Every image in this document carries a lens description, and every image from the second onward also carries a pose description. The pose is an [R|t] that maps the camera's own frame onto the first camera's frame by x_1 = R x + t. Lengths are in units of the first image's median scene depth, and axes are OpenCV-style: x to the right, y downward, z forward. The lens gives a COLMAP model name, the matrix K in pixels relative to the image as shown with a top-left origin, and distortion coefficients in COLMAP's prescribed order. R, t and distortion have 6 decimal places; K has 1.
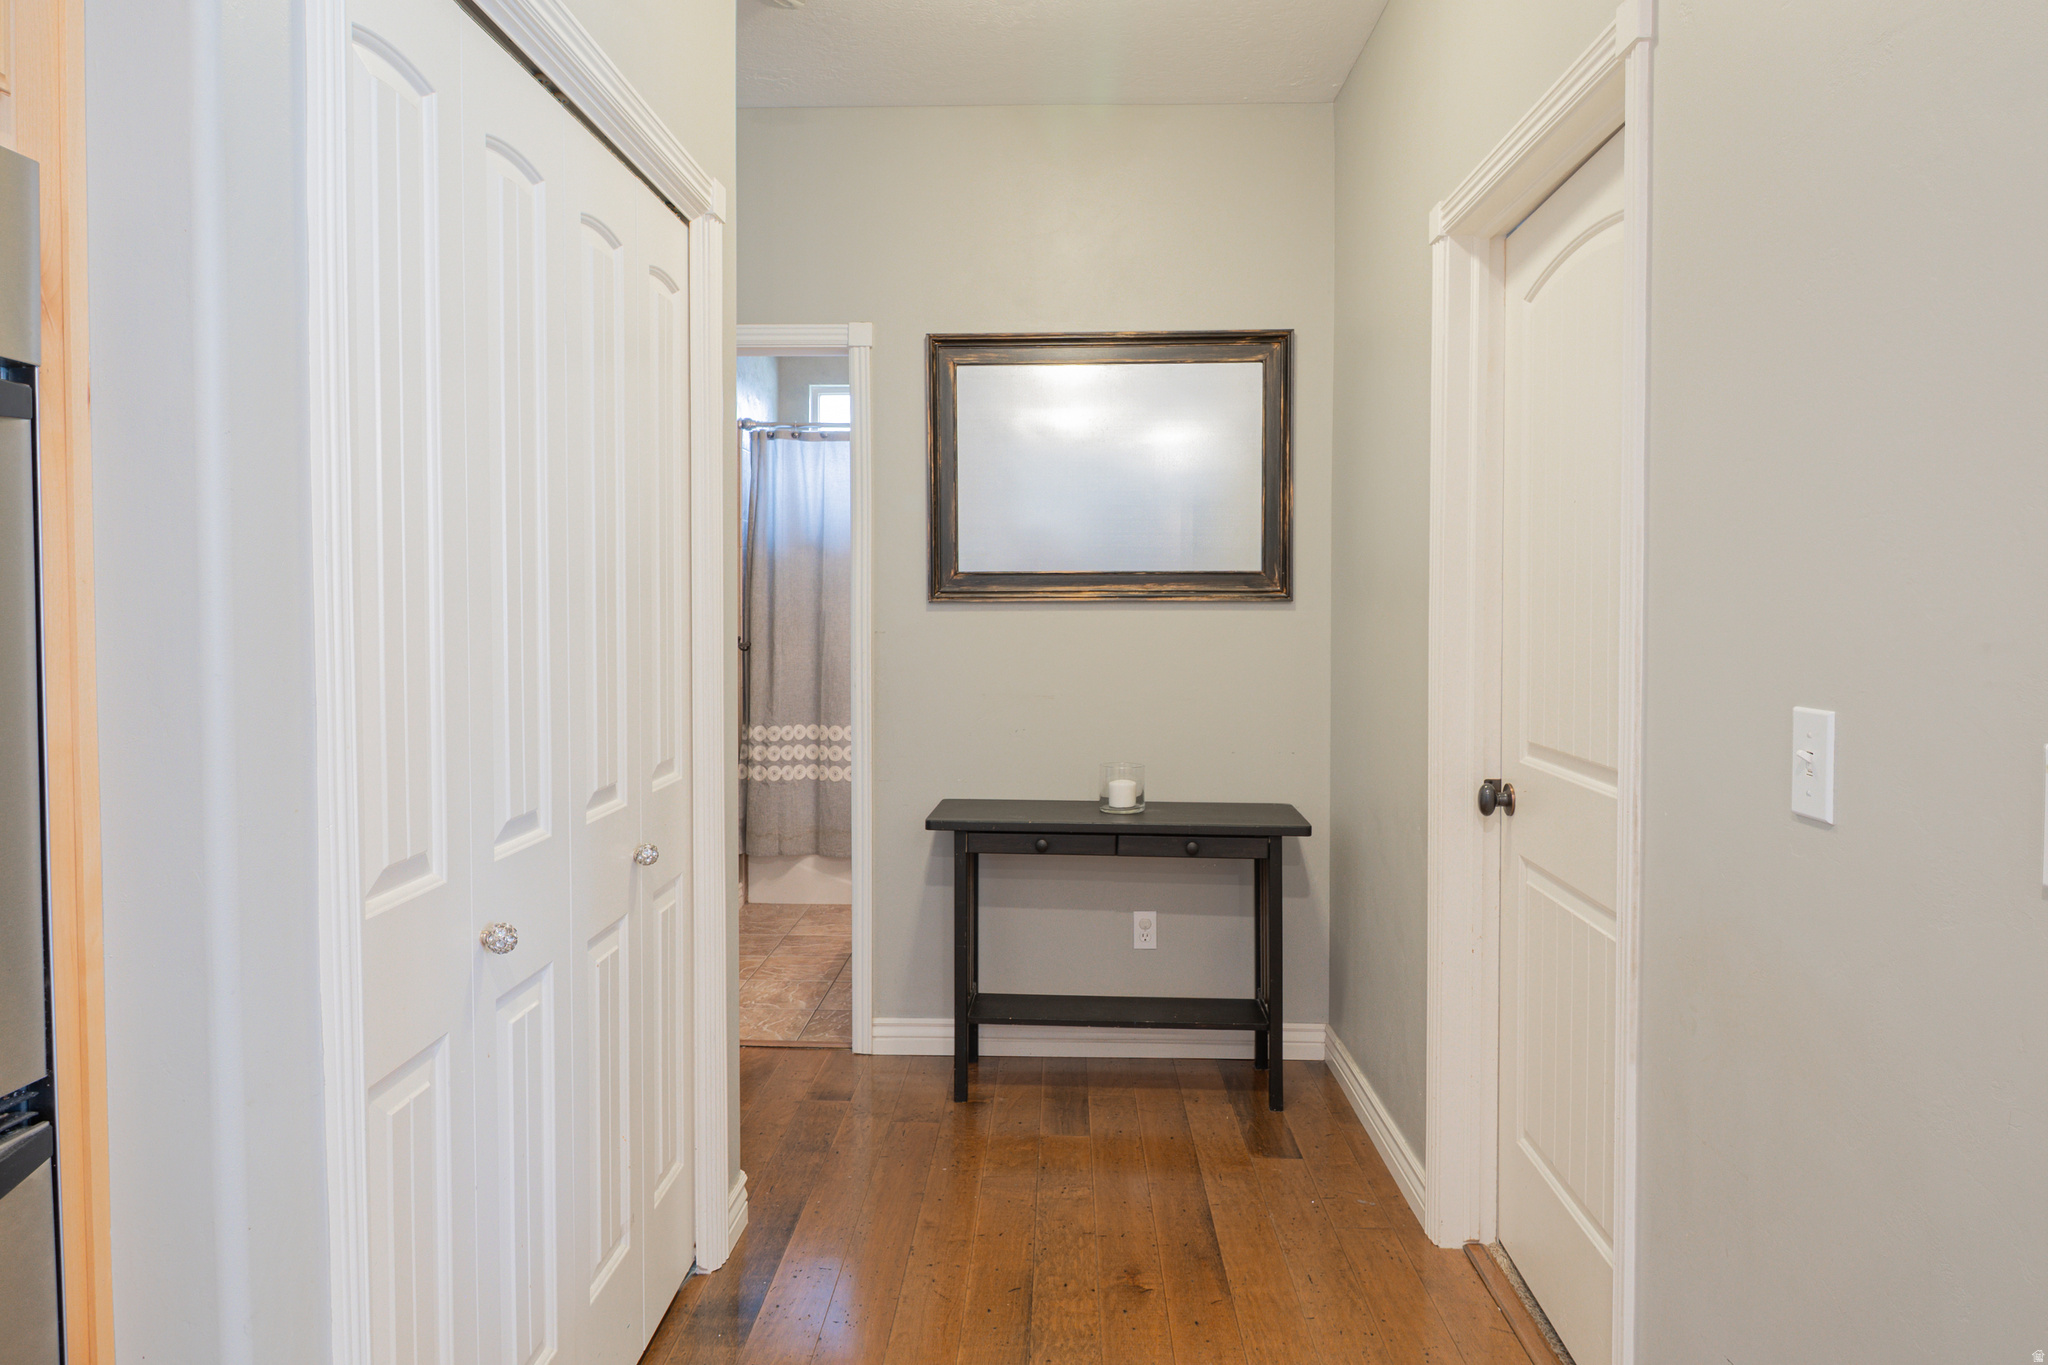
lens RADIAL K [[1273.2, 0, 1023.2], [0, 1273.2, 643.8], [0, 0, 1]] dist [-0.001671, -0.000918]
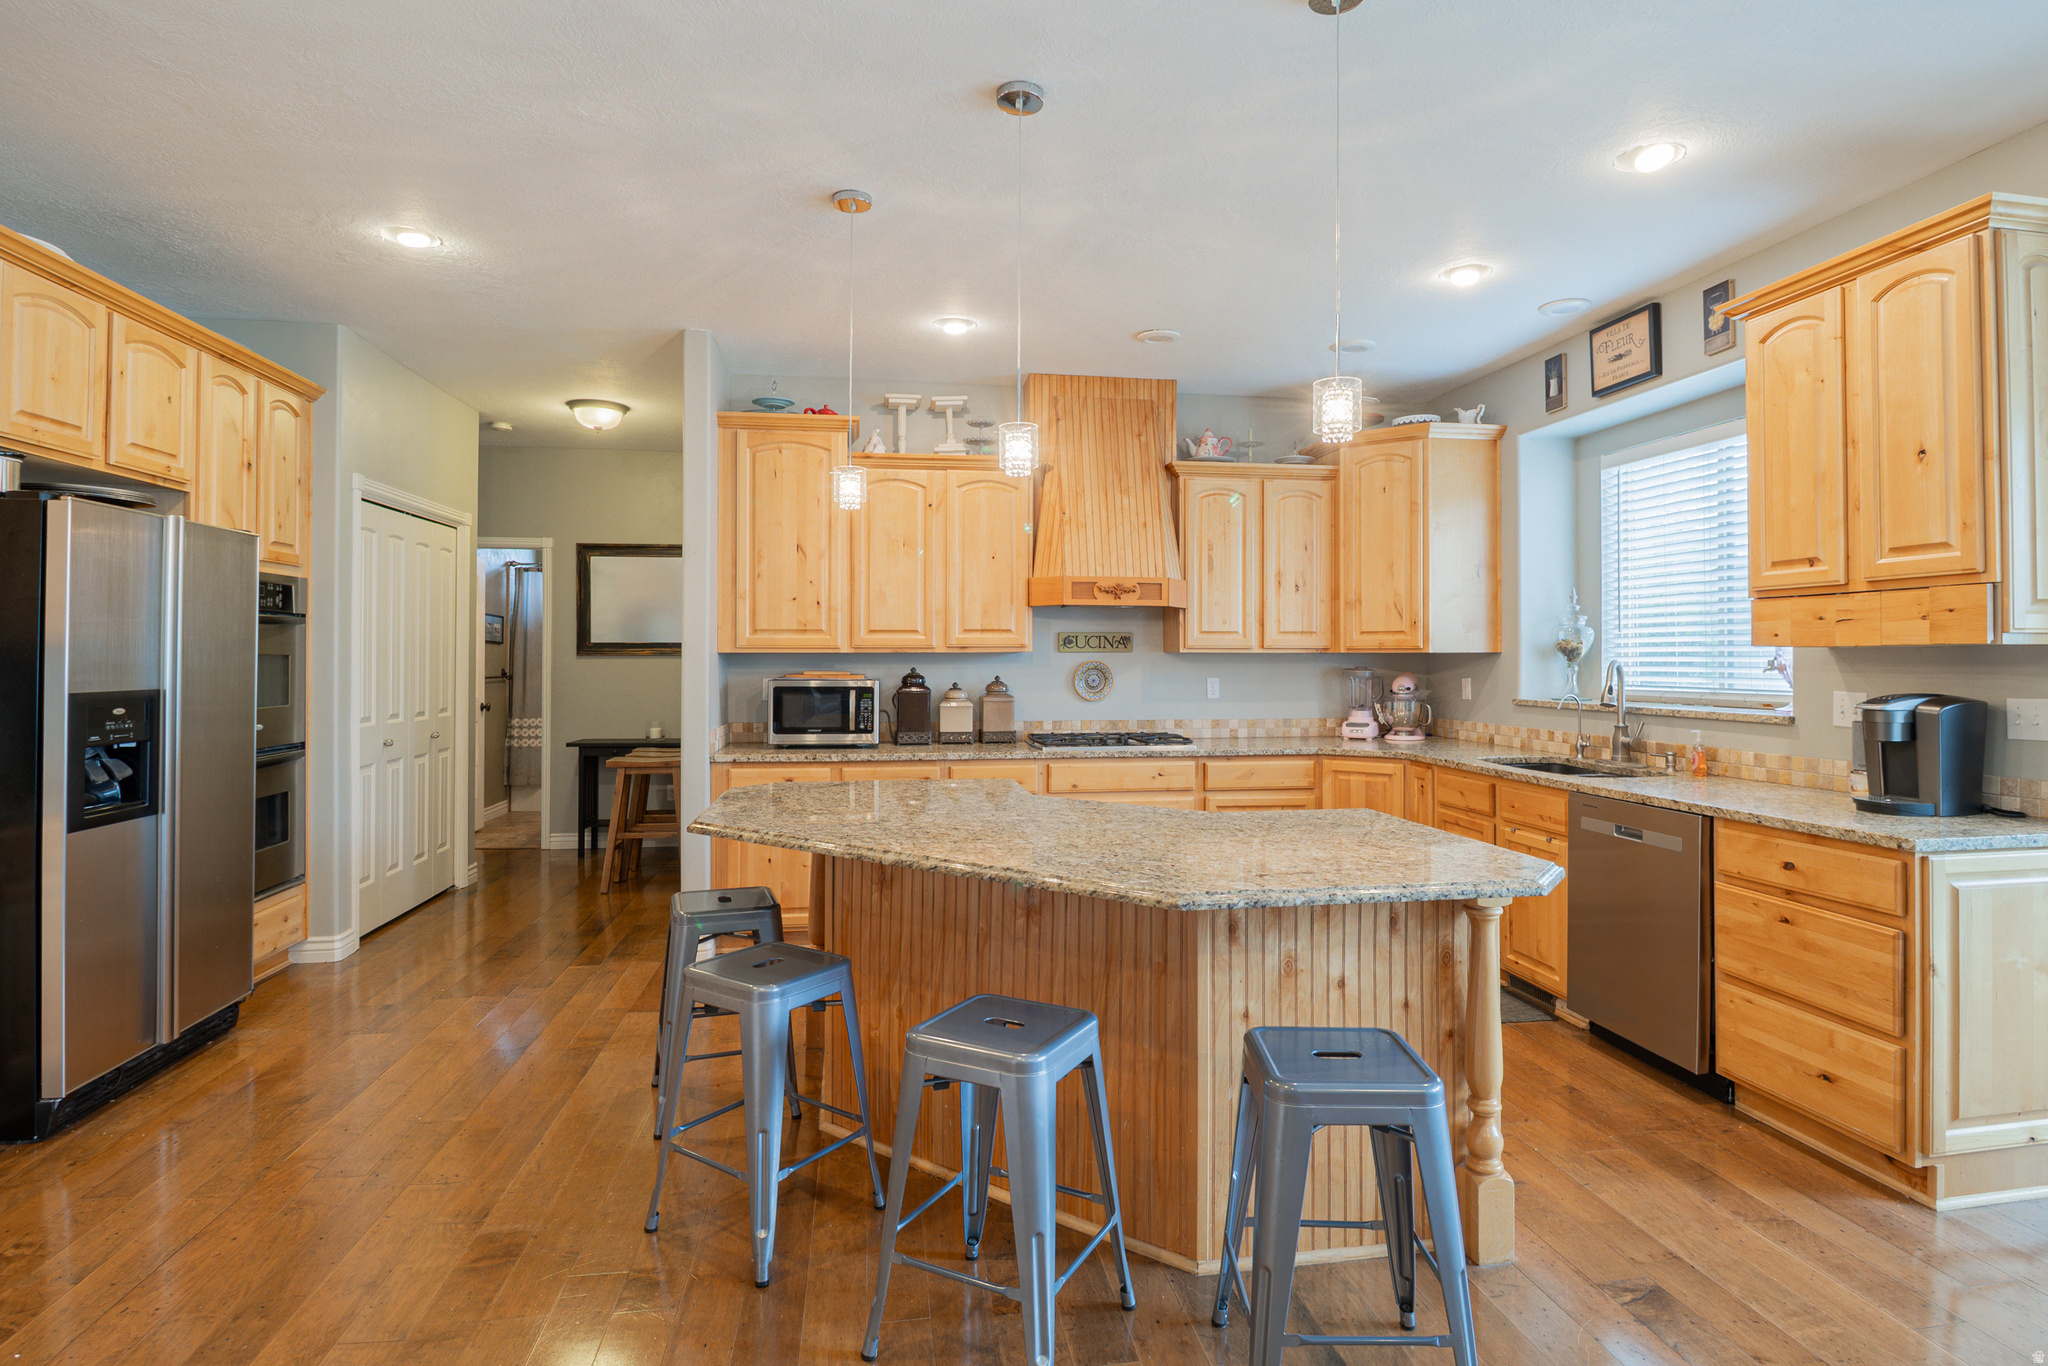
lens RADIAL K [[1028.9, 0, 1041.9], [0, 1028.9, 653.2], [0, 0, 1]] dist [0.002971, -0.012484]
pose [[0.978560, 0.003963, 0.205924, 0.380368], [0.003245, 0.999394, -0.034651, 0.032875], [-0.205936, 0.034576, 0.977954, -1.060642]]
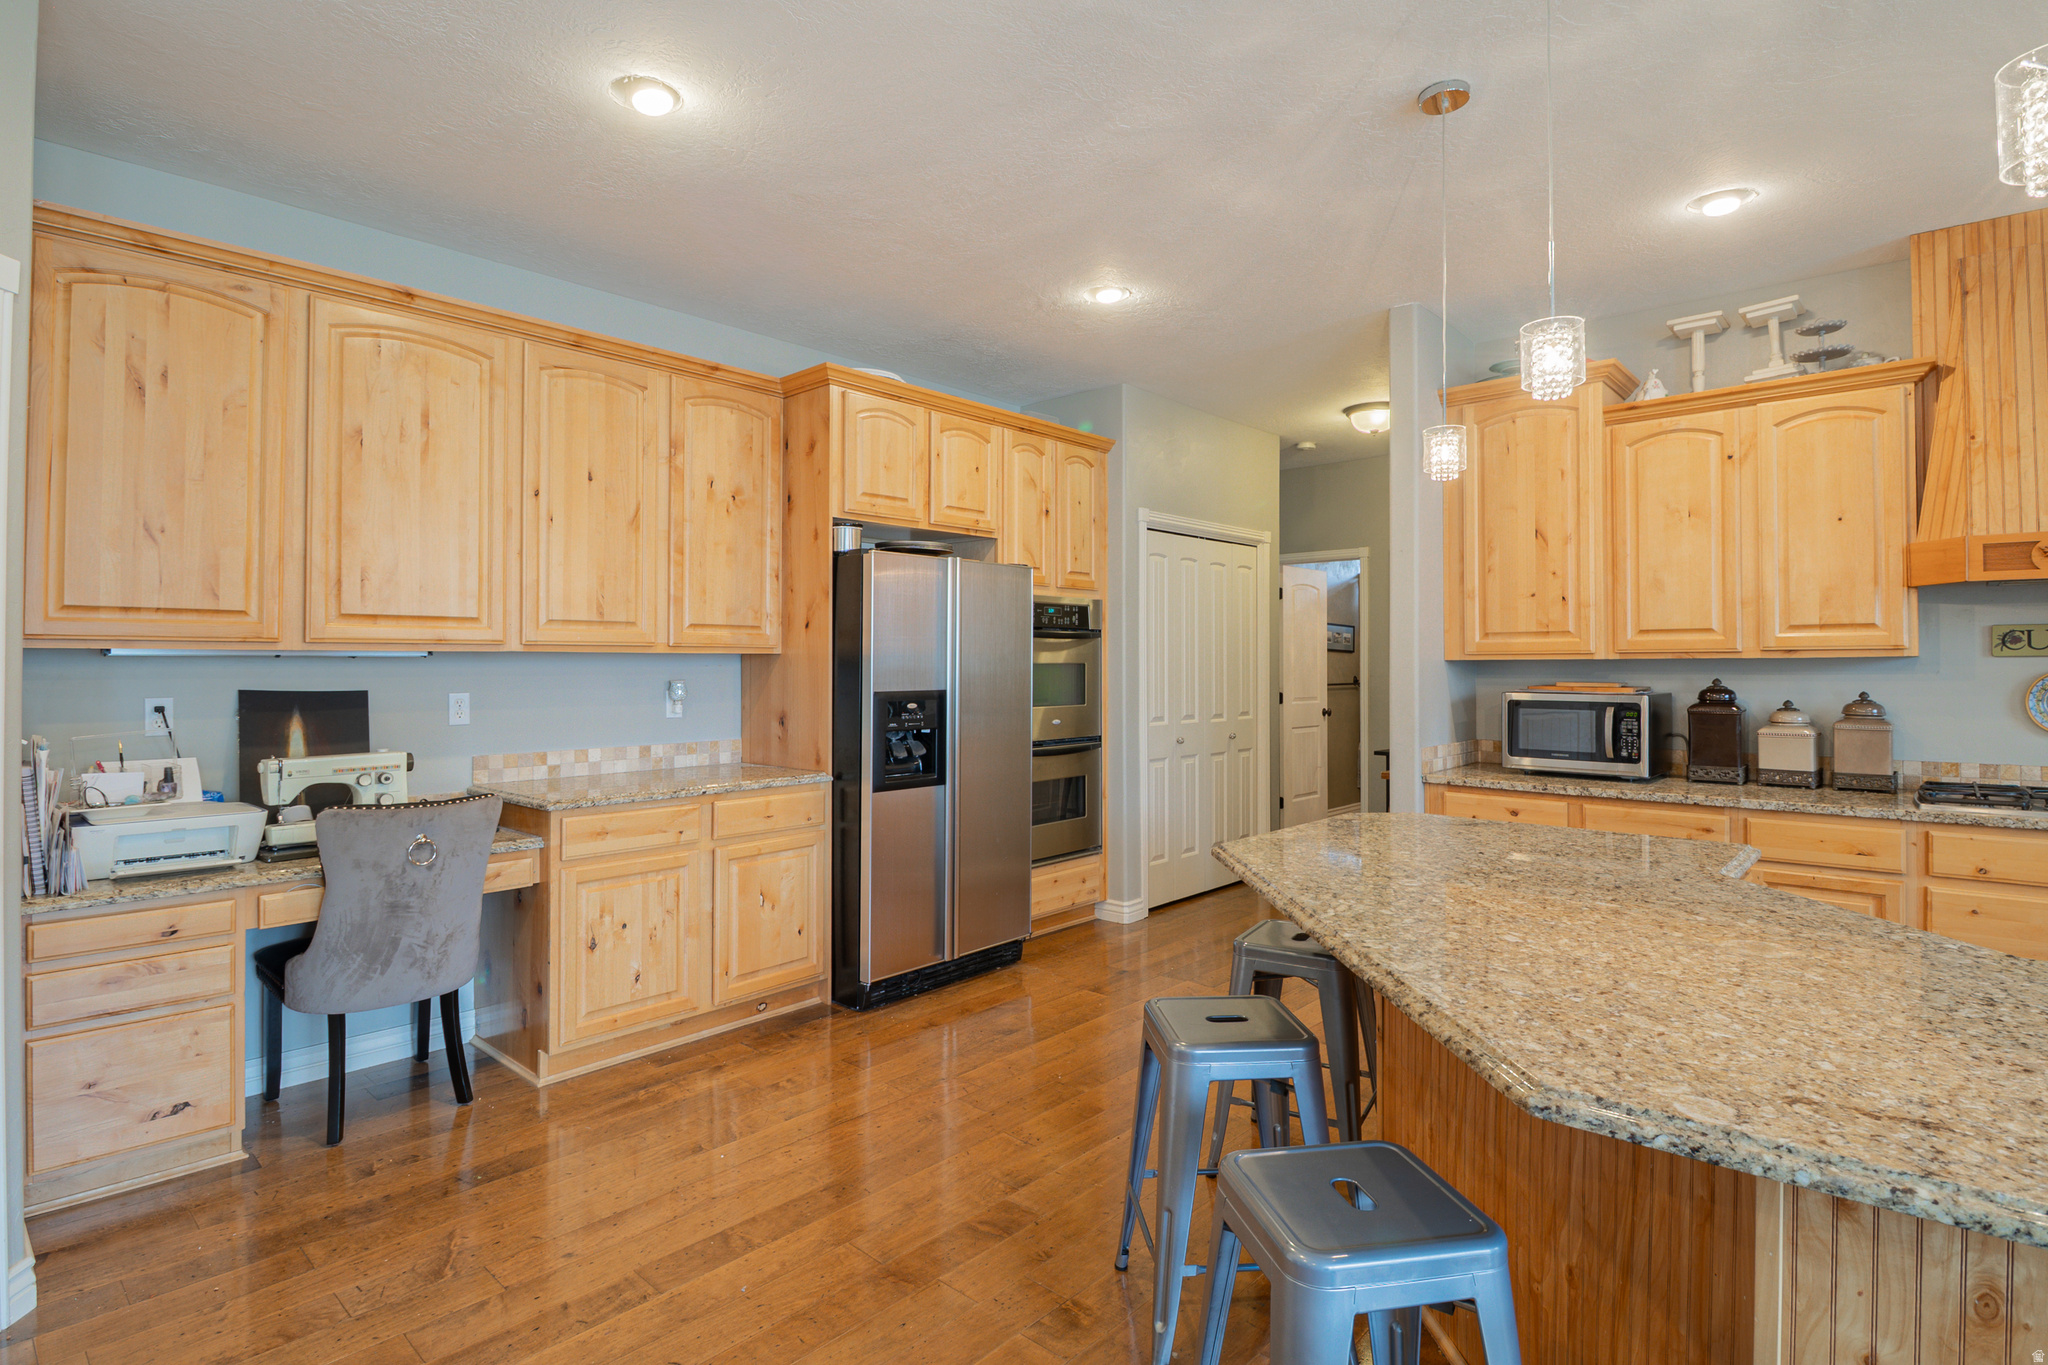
lens RADIAL K [[1028.9, 0, 1041.9], [0, 1028.9, 652.7], [0, 0, 1]] dist [0.002971, -0.012484]
pose [[0.775060, -0.005244, -0.631866, 0.629419], [-0.020554, 0.999227, -0.033505, 0.025695], [0.631553, 0.038956, 0.774353, -0.886927]]
